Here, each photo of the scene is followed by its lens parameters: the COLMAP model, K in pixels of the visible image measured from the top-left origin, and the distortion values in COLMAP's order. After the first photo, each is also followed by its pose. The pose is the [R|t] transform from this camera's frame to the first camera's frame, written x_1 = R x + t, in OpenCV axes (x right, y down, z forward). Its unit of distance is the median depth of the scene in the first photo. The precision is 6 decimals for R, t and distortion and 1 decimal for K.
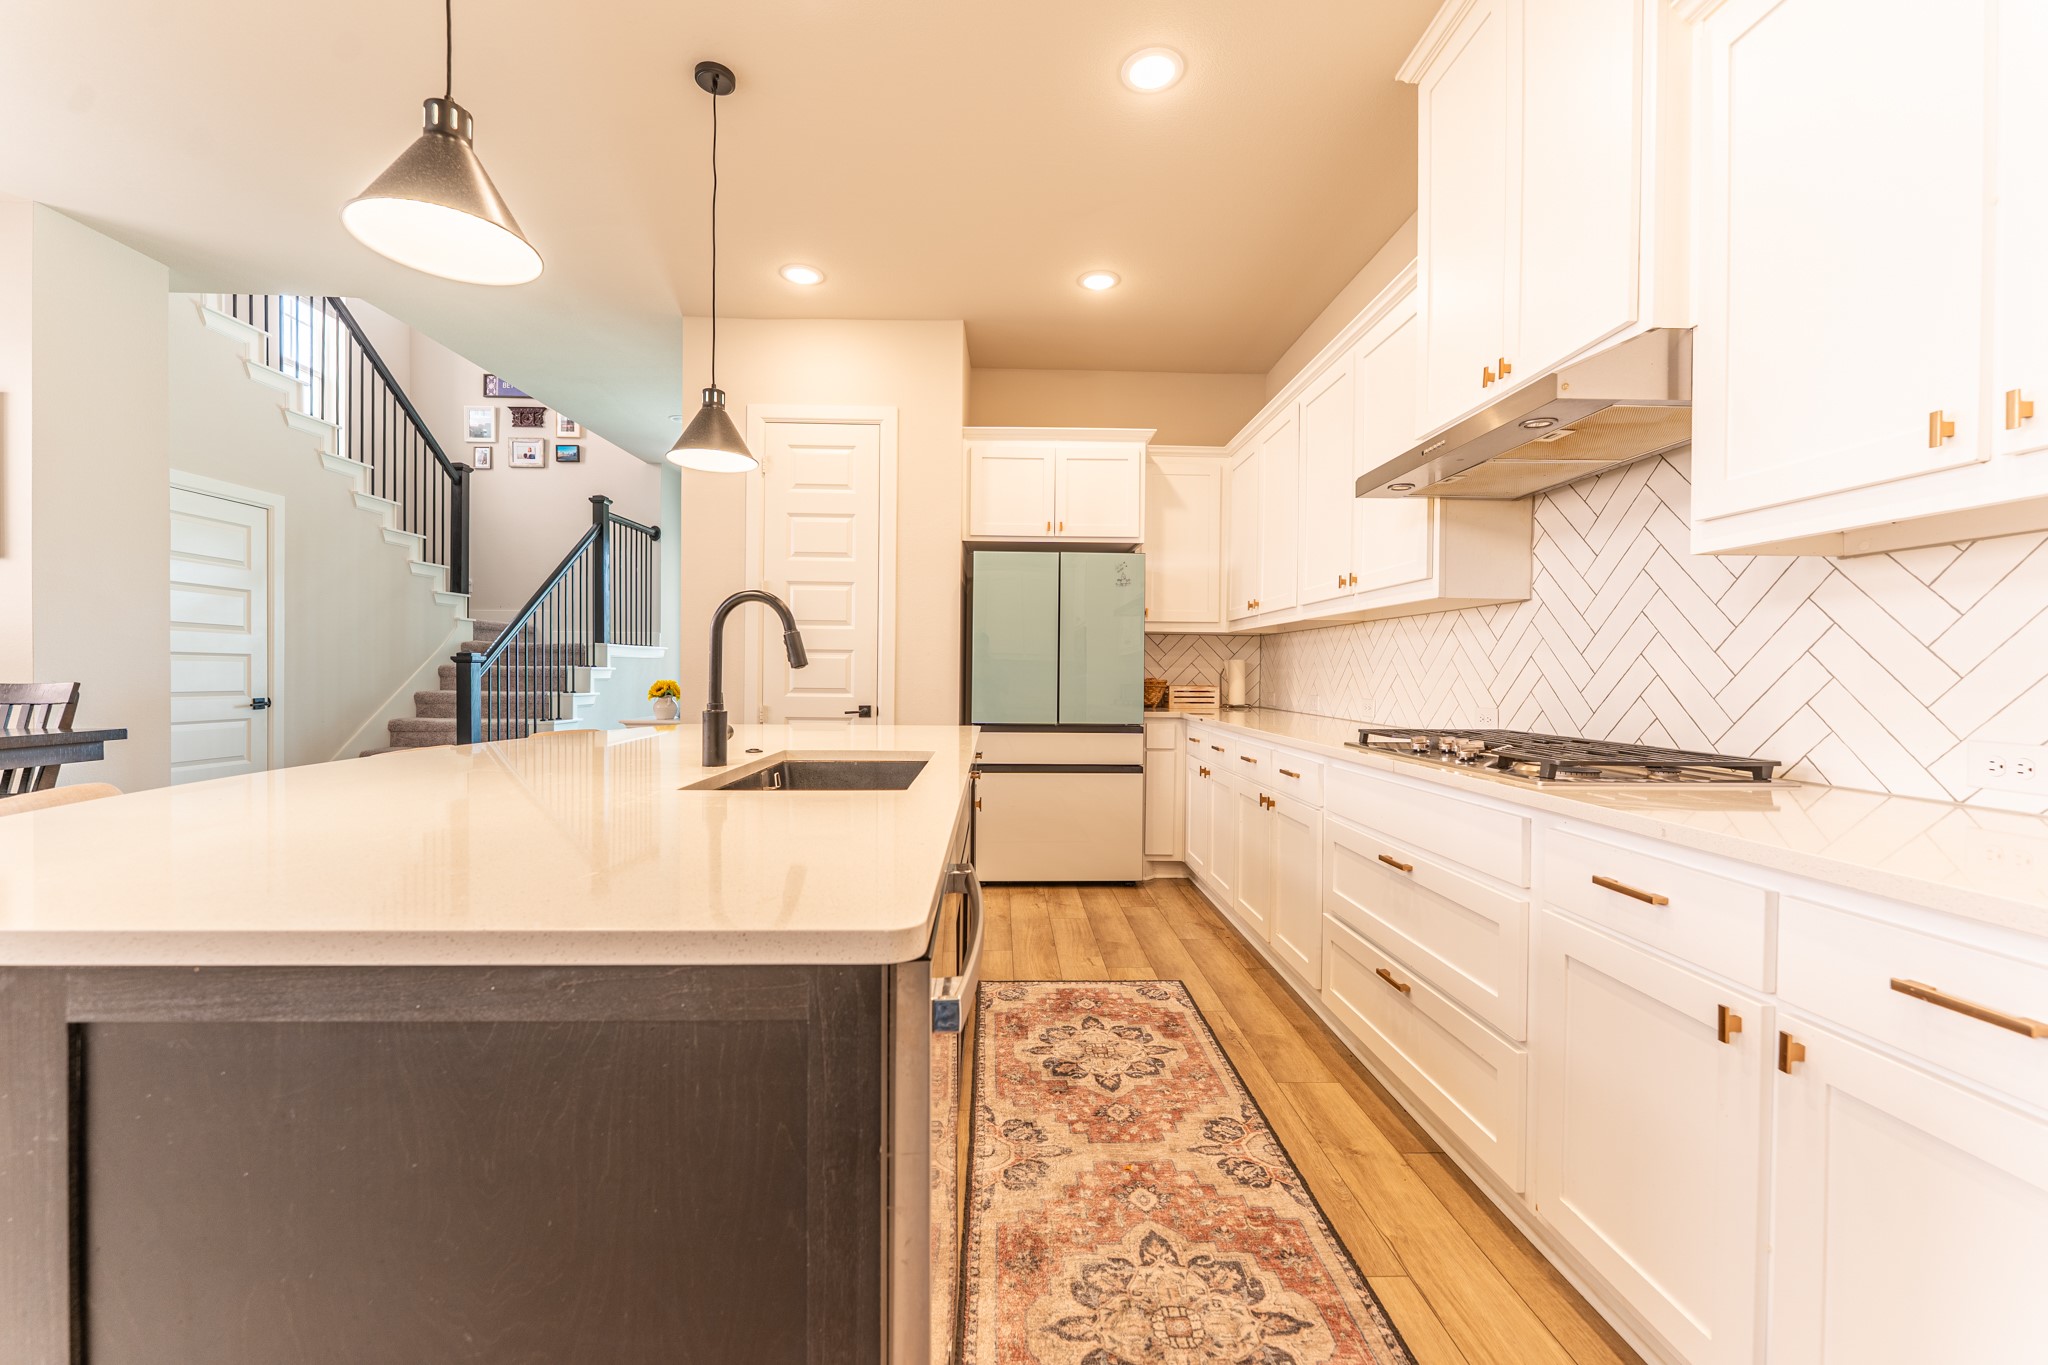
lens RADIAL K [[817.2, 0, 1014.3], [0, 817.2, 677.9], [0, 0, 1]] dist [-0.000528, -0.000133]
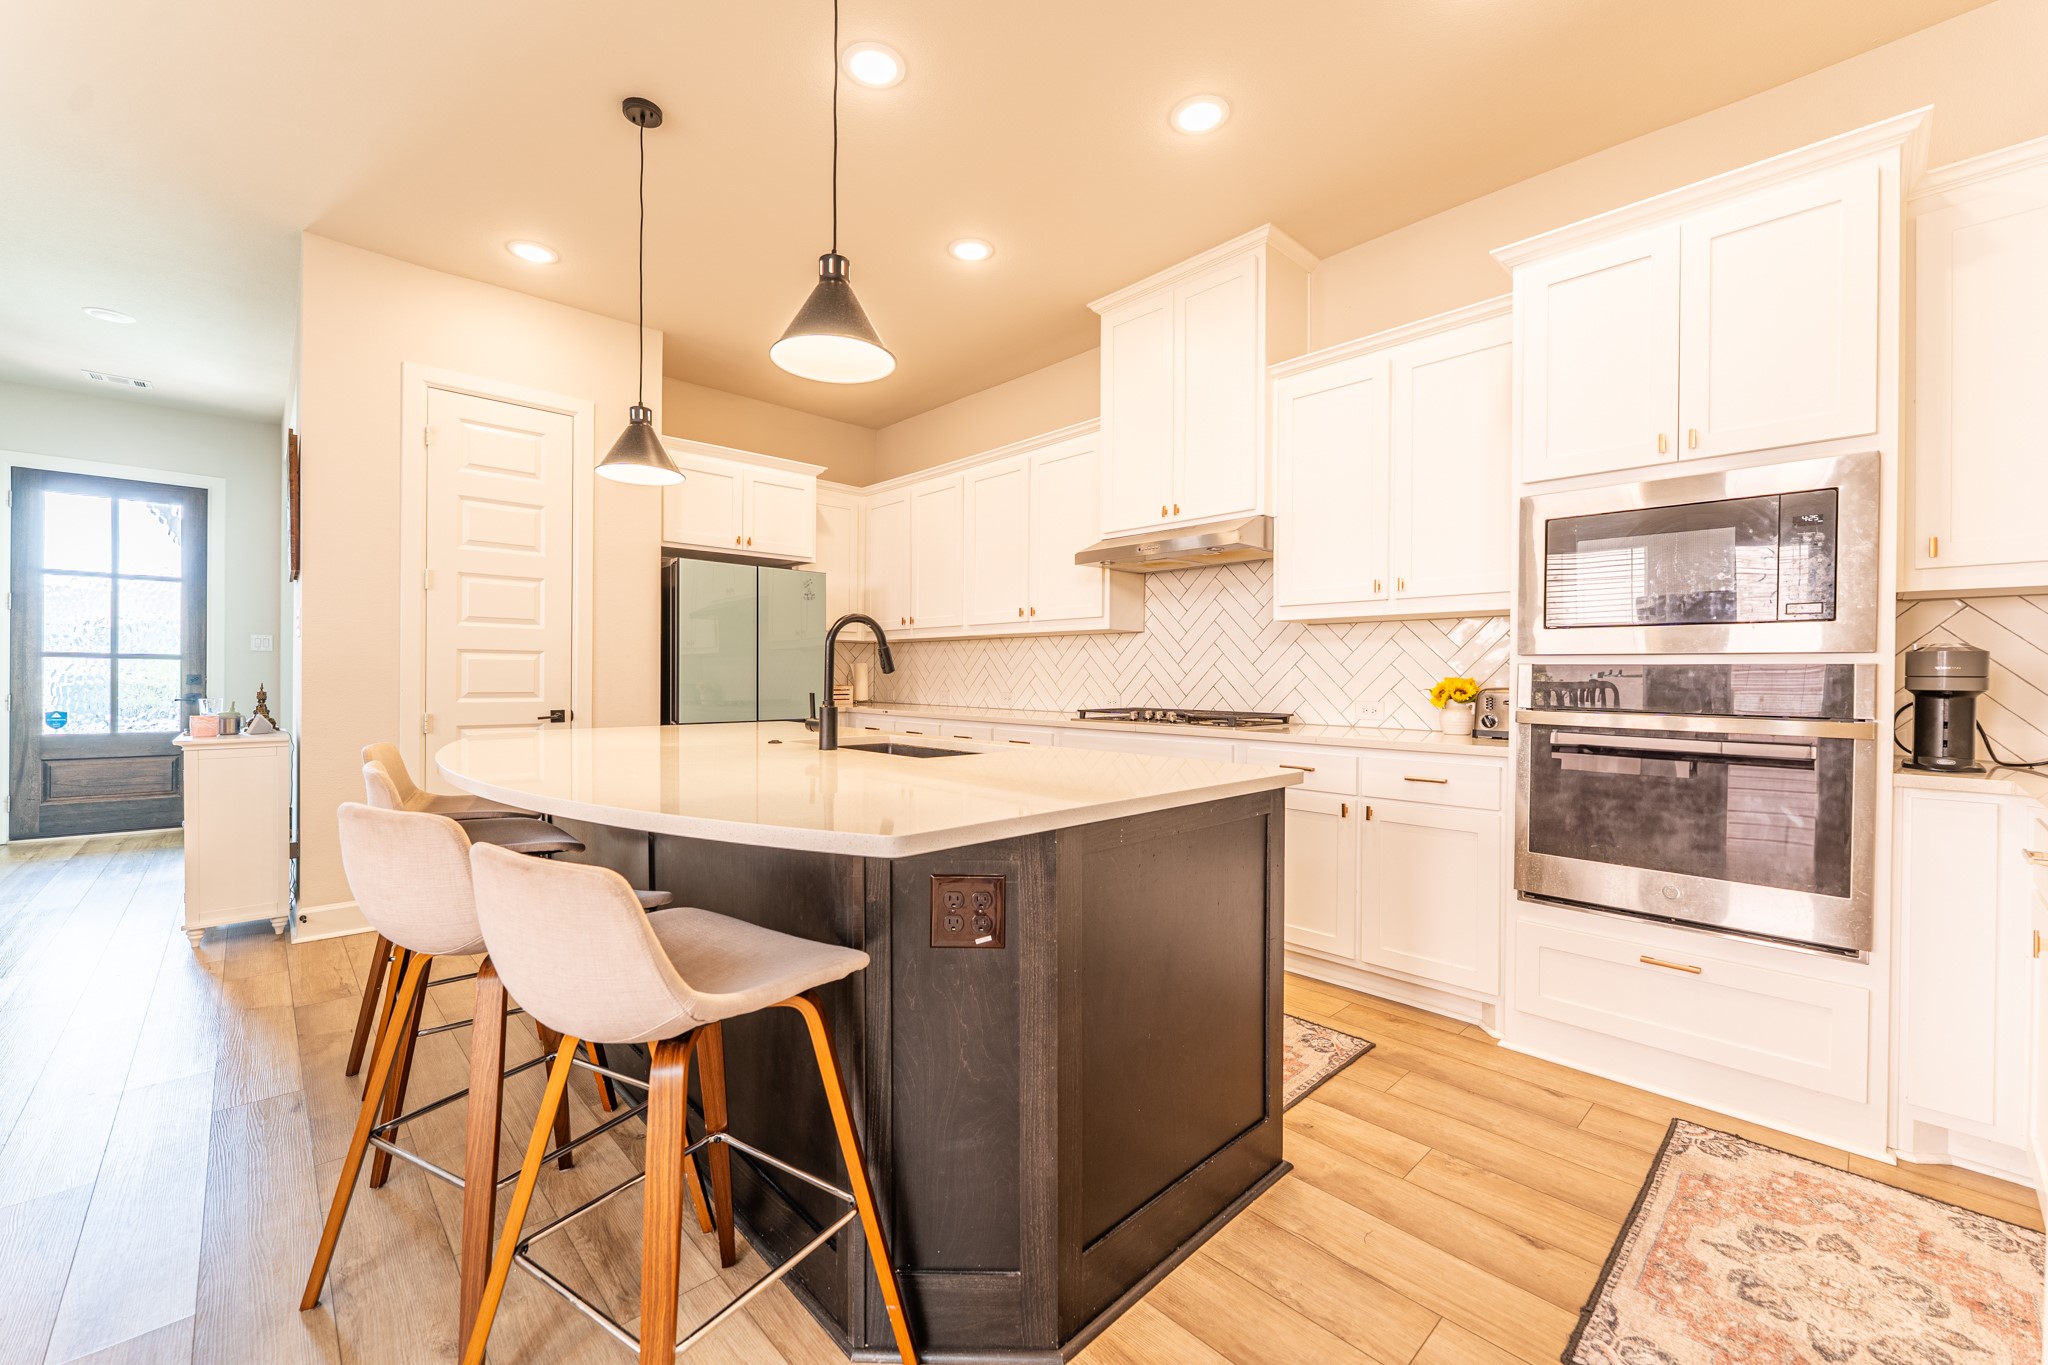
lens RADIAL K [[821.2, 0, 1014.6], [0, 821.2, 672.7], [0, 0, 1]] dist [0.014816, 0.000001]
pose [[0.746531, -0.001628, 0.665349, -0.734121], [0.005689, 0.999976, -0.003935, -0.004385], [-0.665326, 0.006723, 0.746522, -0.115834]]
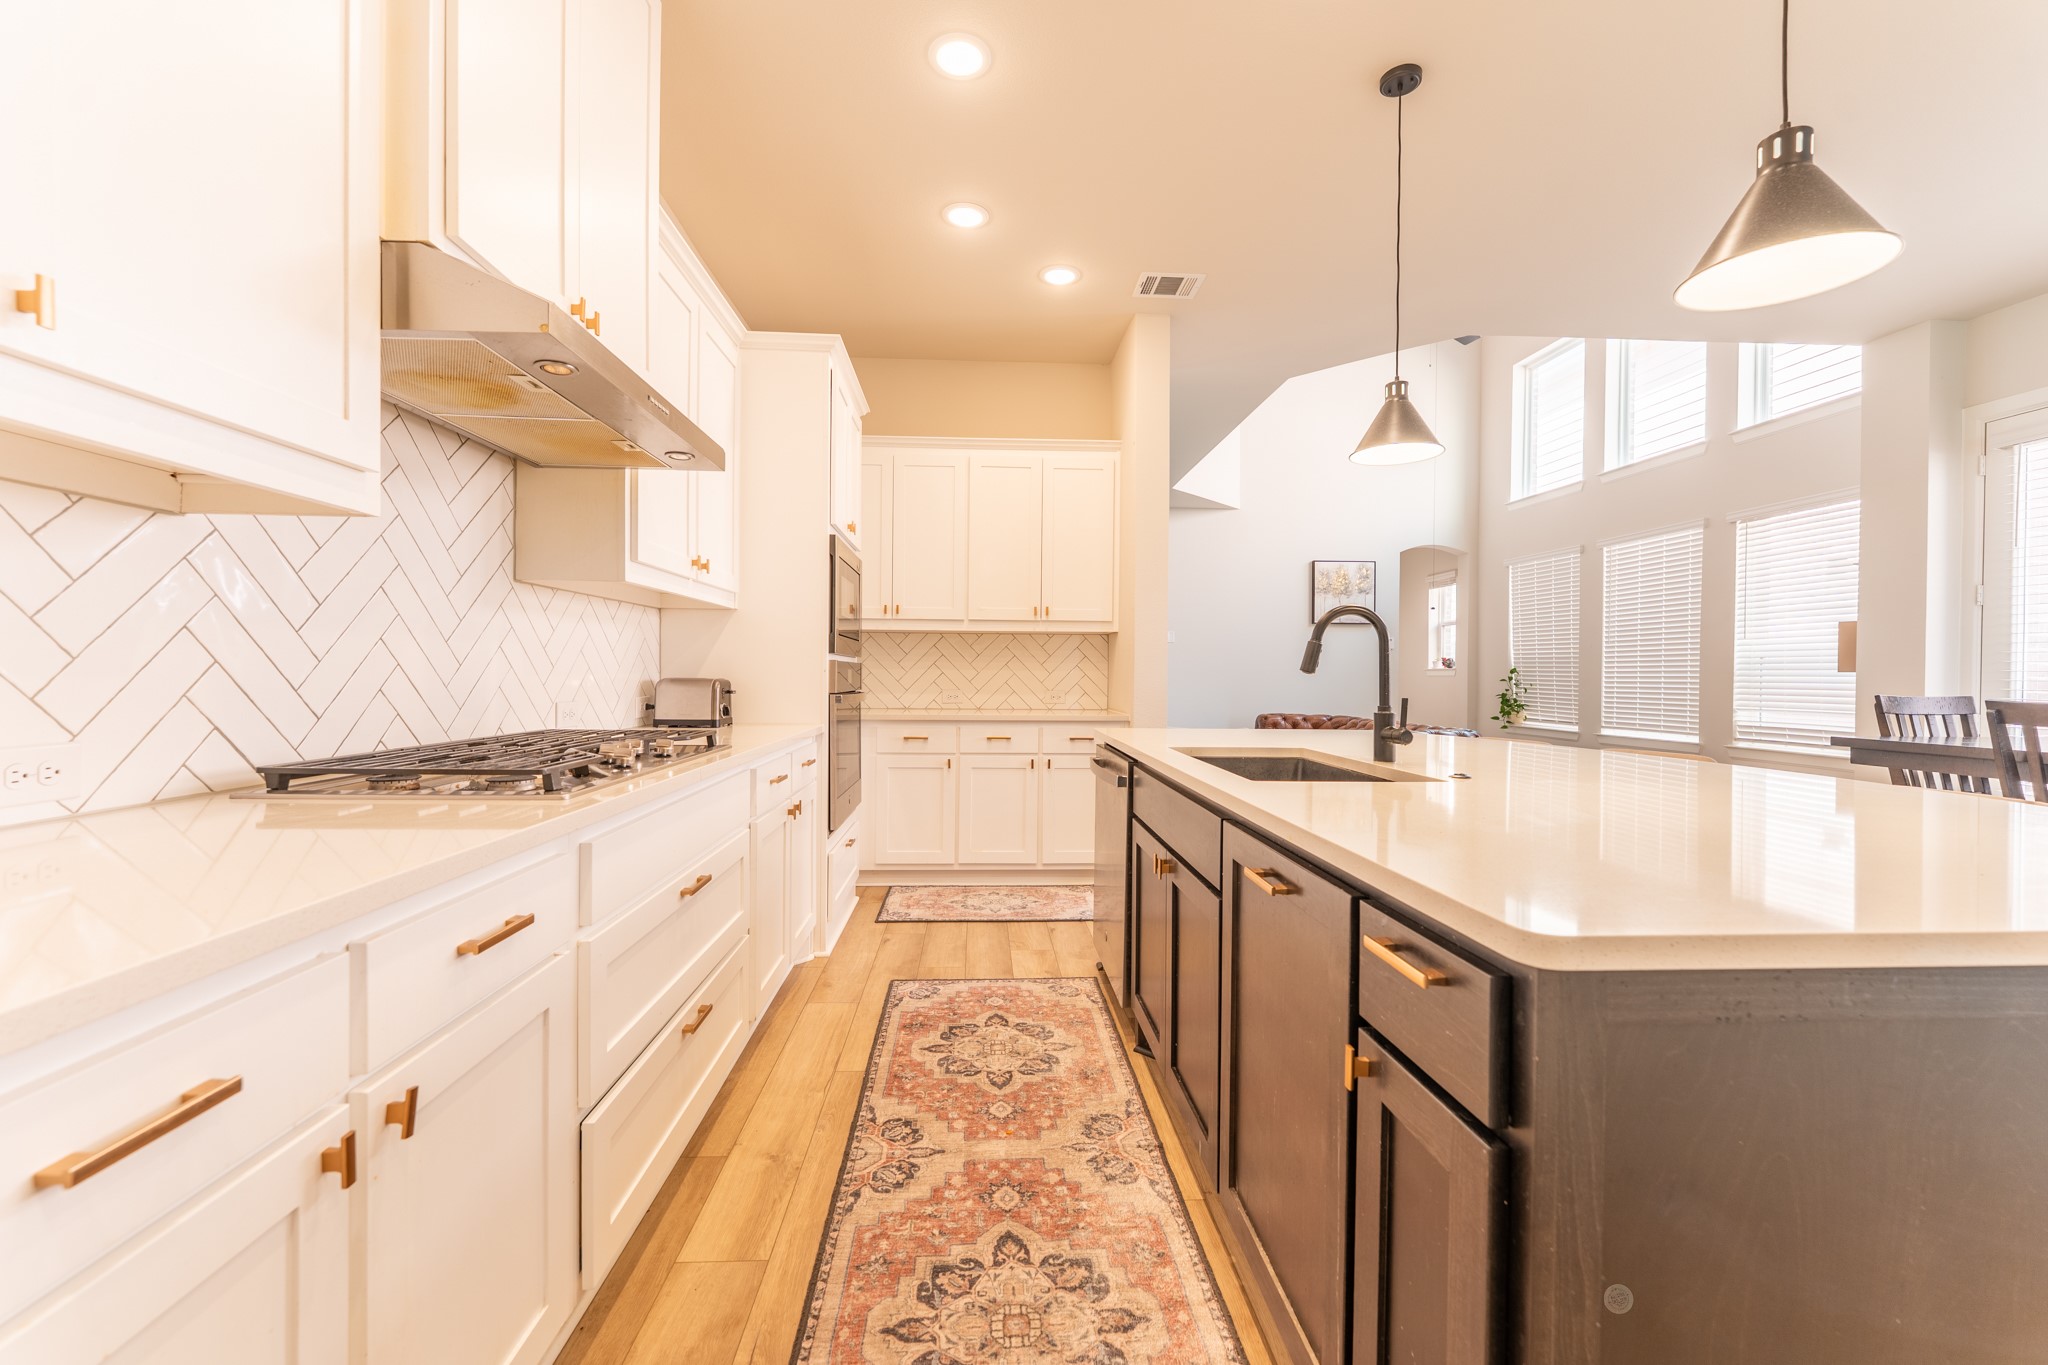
lens RADIAL K [[817.2, 0, 1014.3], [0, 817.2, 677.9], [0, 0, 1]] dist [-0.000528, -0.000133]
pose [[-0.999573, -0.016036, -0.024415, 0.124542], [-0.016392, 0.999761, 0.014444, -0.010244], [0.024177, 0.014838, -0.999598, 1.535137]]
